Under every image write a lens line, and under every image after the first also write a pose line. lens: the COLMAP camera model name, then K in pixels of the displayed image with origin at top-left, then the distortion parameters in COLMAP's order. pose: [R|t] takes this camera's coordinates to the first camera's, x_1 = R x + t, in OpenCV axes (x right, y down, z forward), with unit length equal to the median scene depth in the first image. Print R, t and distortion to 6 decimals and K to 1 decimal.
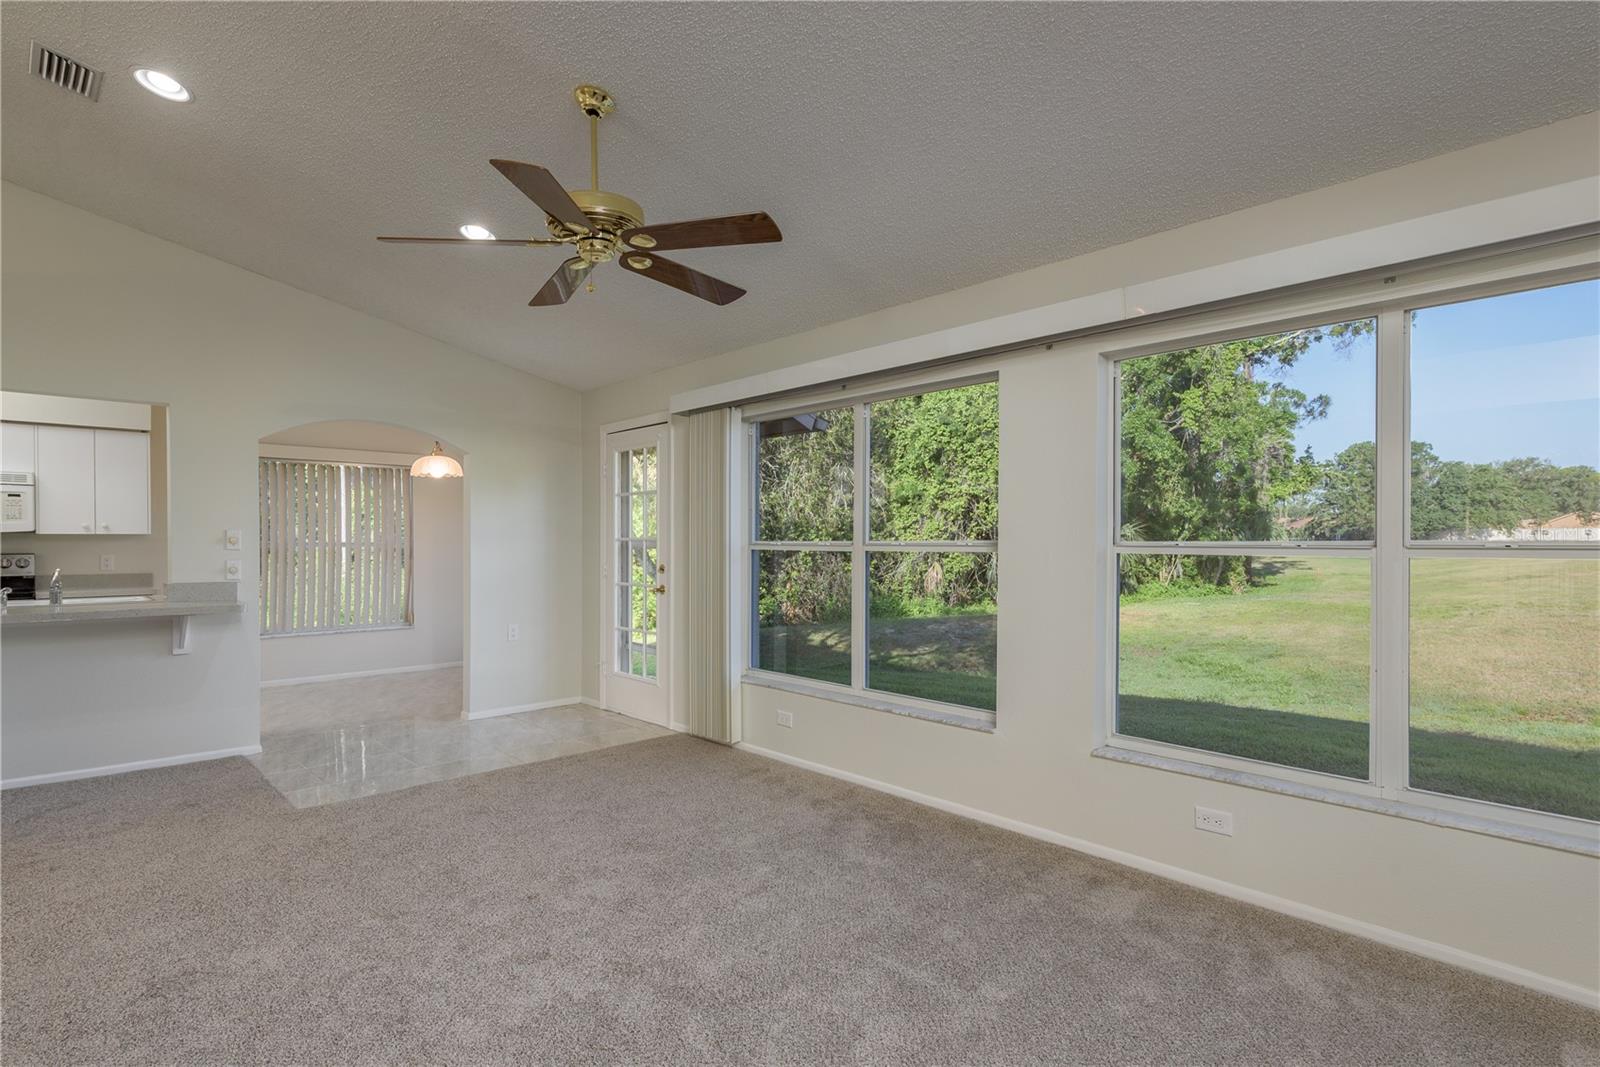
lens RADIAL K [[805.8, 0, 782.4], [0, 805.8, 543.4], [0, 0, 1]] dist [0.005183, 0.000035]
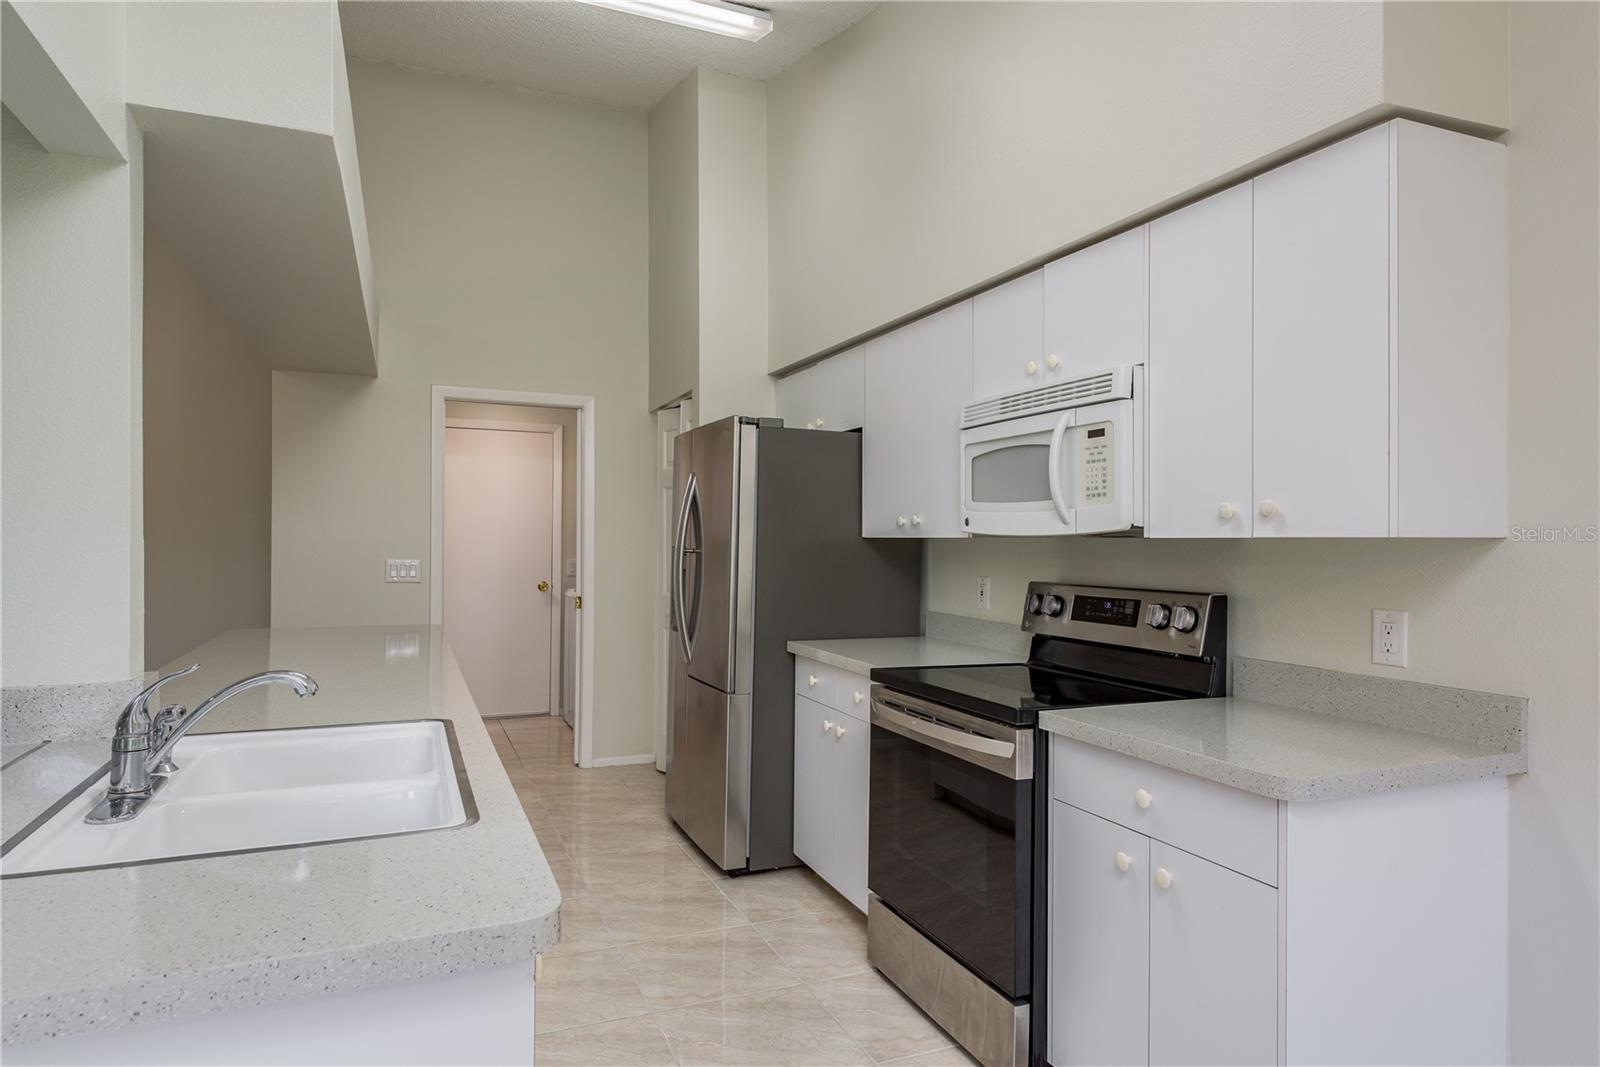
lens RADIAL K [[941.2, 0, 806.0], [0, 941.2, 534.2], [0, 0, 1]] dist [0.000737, -0.000021]
pose [[-0.333962, -0.004455, -0.942576, -0.462257], [-0.004769, 0.999984, -0.003037, -0.010689], [0.942575, 0.003481, -0.333978, 0.930818]]
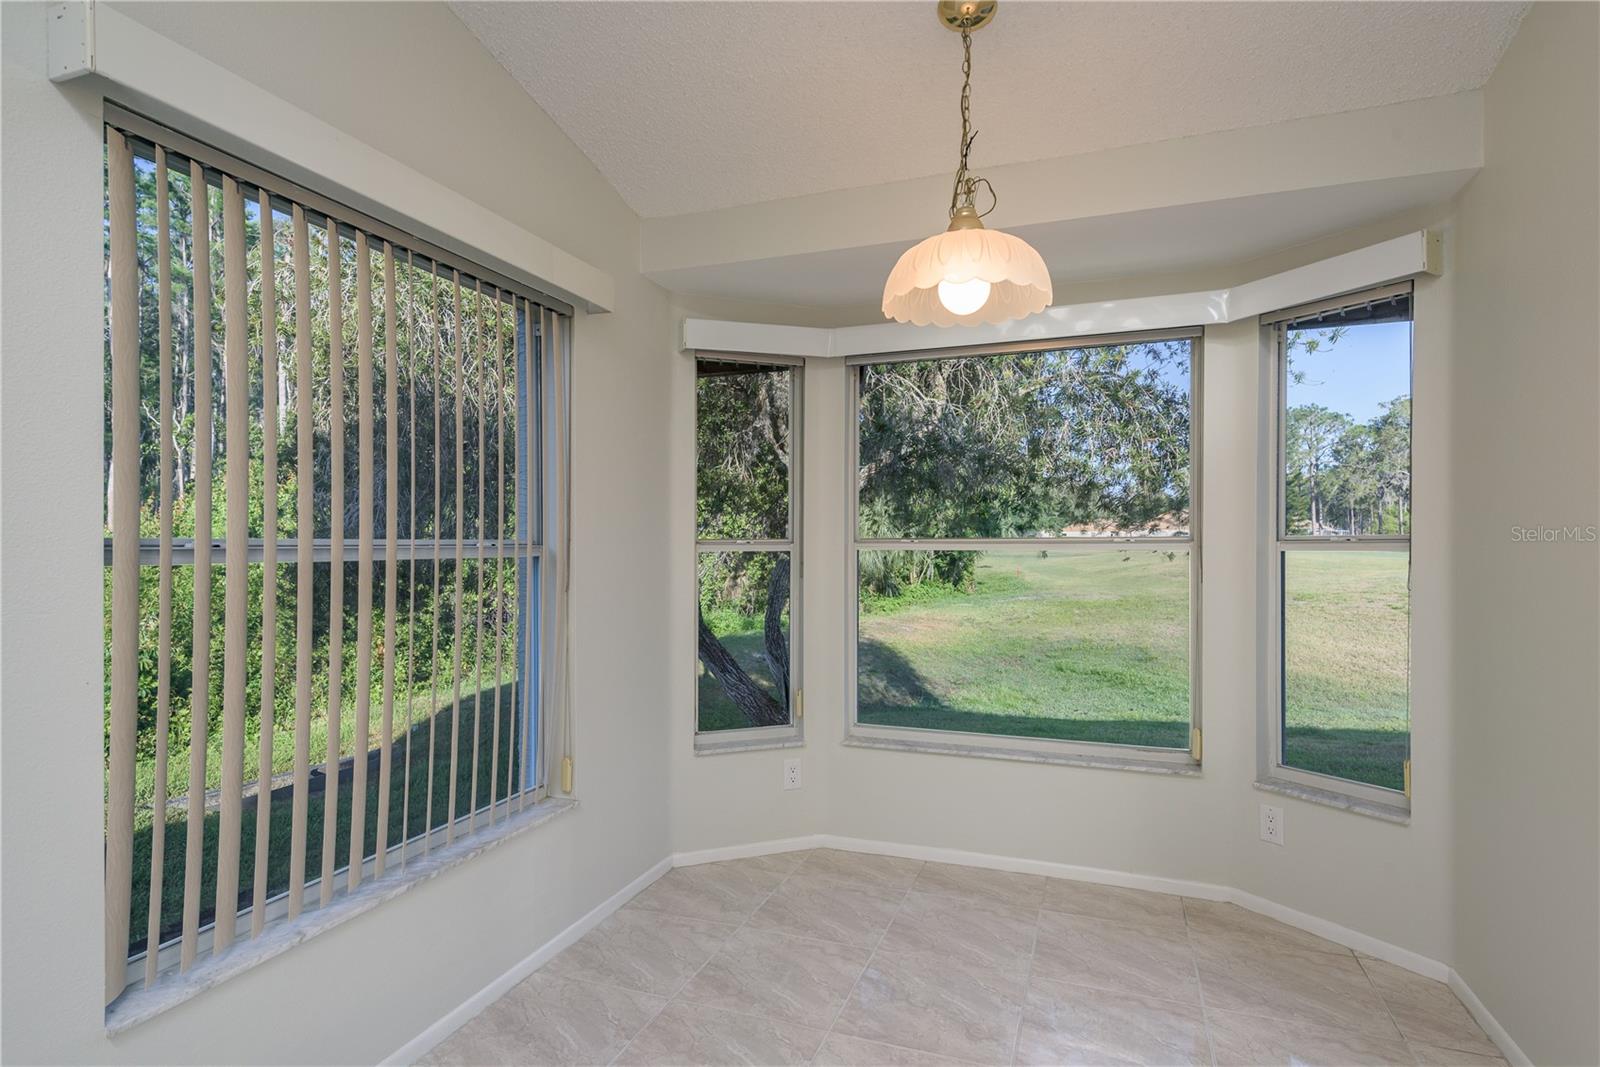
lens RADIAL K [[840.5, 0, 793.3], [0, 840.5, 546.0], [0, 0, 1]] dist [0.002169, -0.000034]
pose [[0.892989, -0.002940, 0.450069, -0.676041], [0.000821, 0.999988, 0.004904, -0.000991], [-0.450078, -0.004010, 0.892980, 0.826867]]
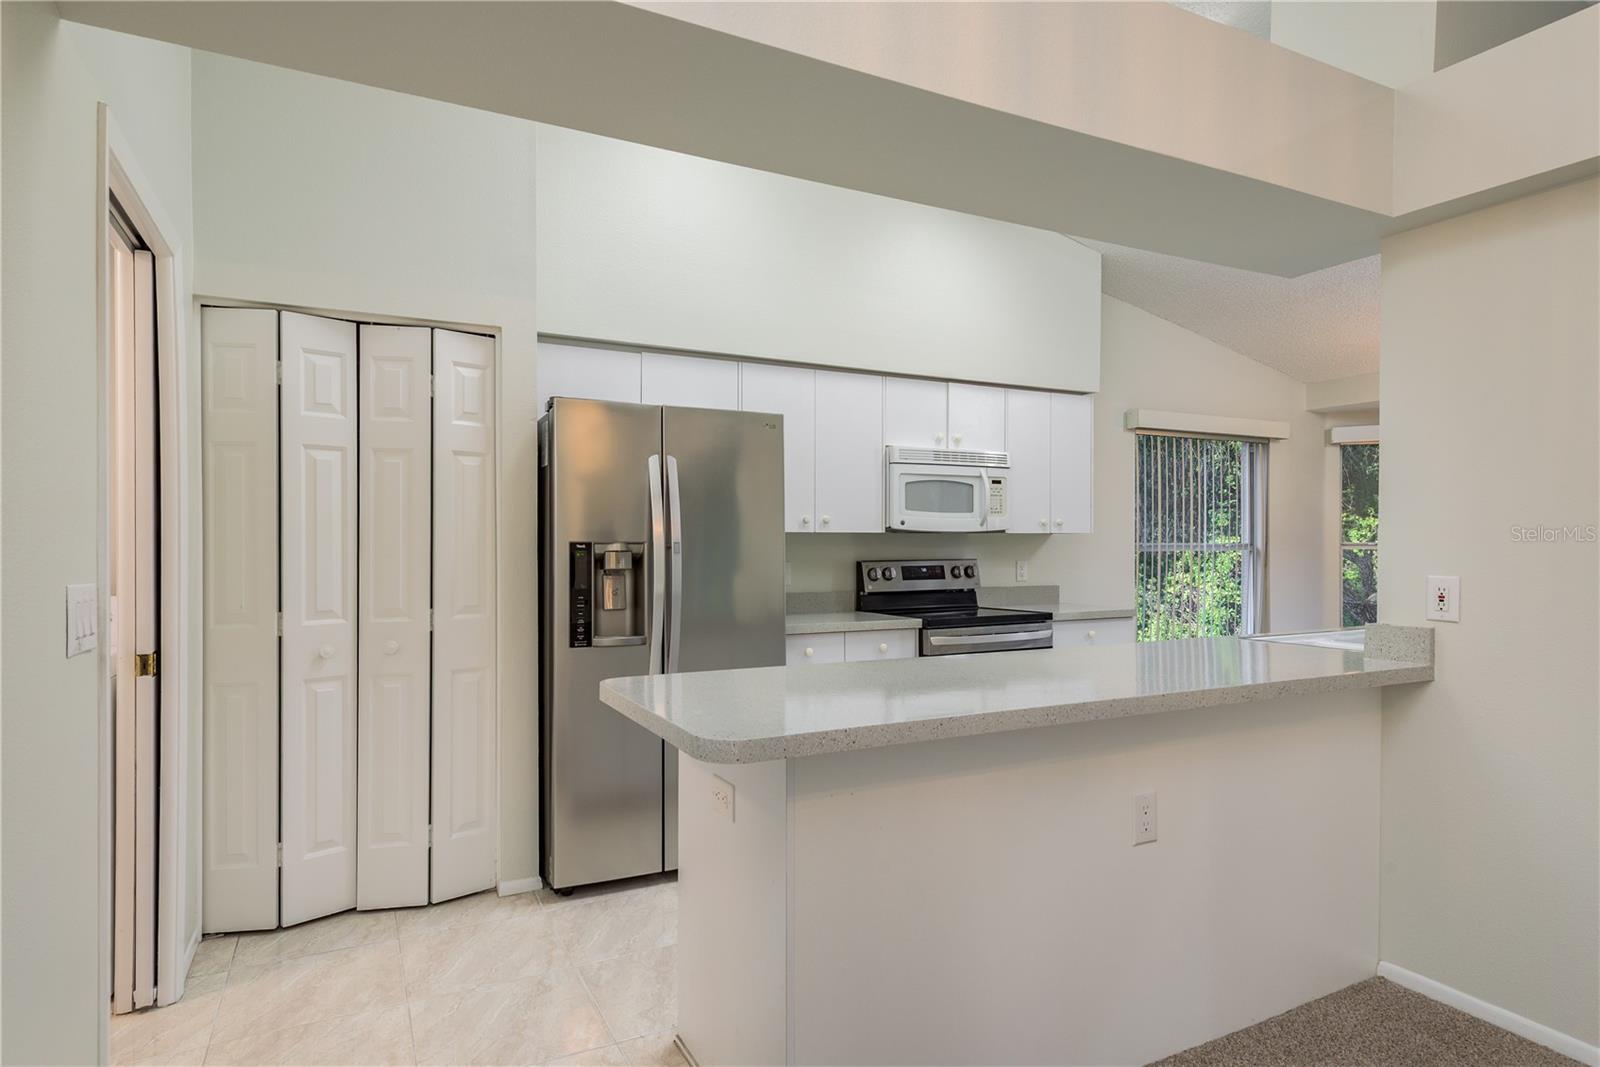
lens RADIAL K [[880.9, 0, 795.0], [0, 880.9, 543.9], [0, 0, 1]] dist [0.016439, 0.000016]
pose [[0.963335, 0.000016, -0.268301, -0.830594], [0.000400, 0.999999, 0.001495, -0.002943], [0.268301, -0.001548, 0.963334, 0.152280]]
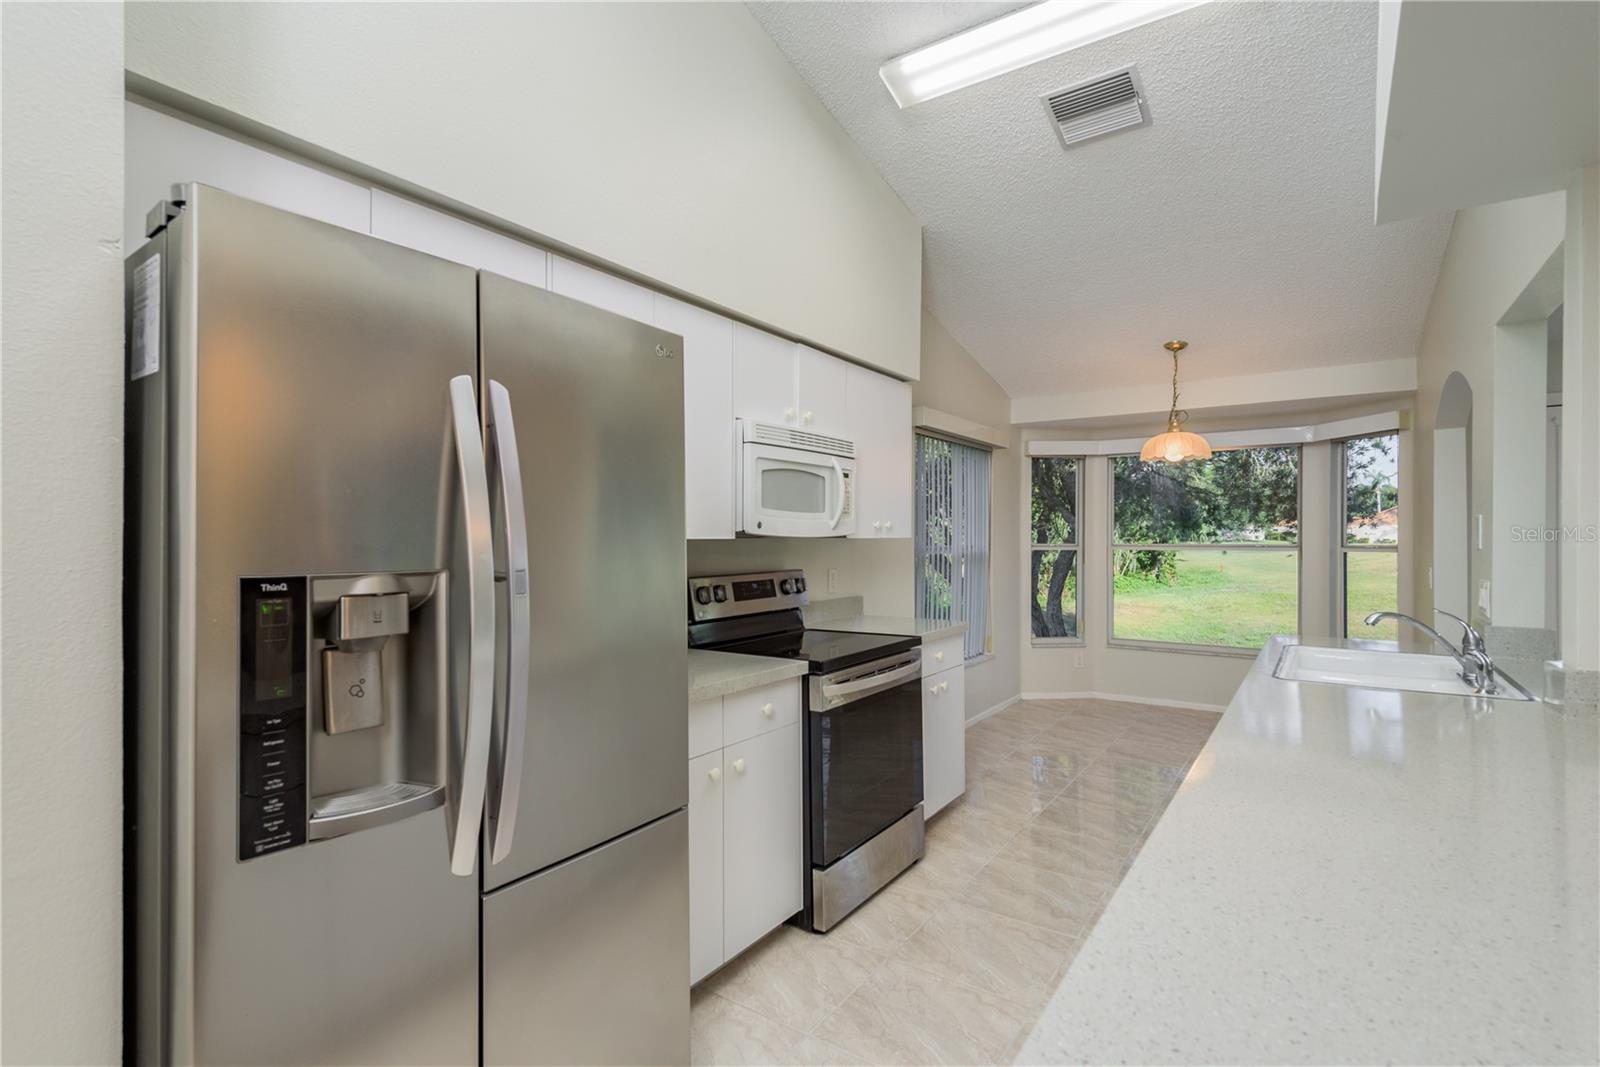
lens RADIAL K [[754.1, 0, 791.9], [0, 754.1, 535.7], [0, 0, 1]] dist [0.002600, 0.000091]
pose [[0.978441, 0.001302, 0.206524, -1.007245], [-0.001079, 0.999999, -0.001191, -0.012184], [-0.206525, 0.000942, 0.978441, 0.420217]]
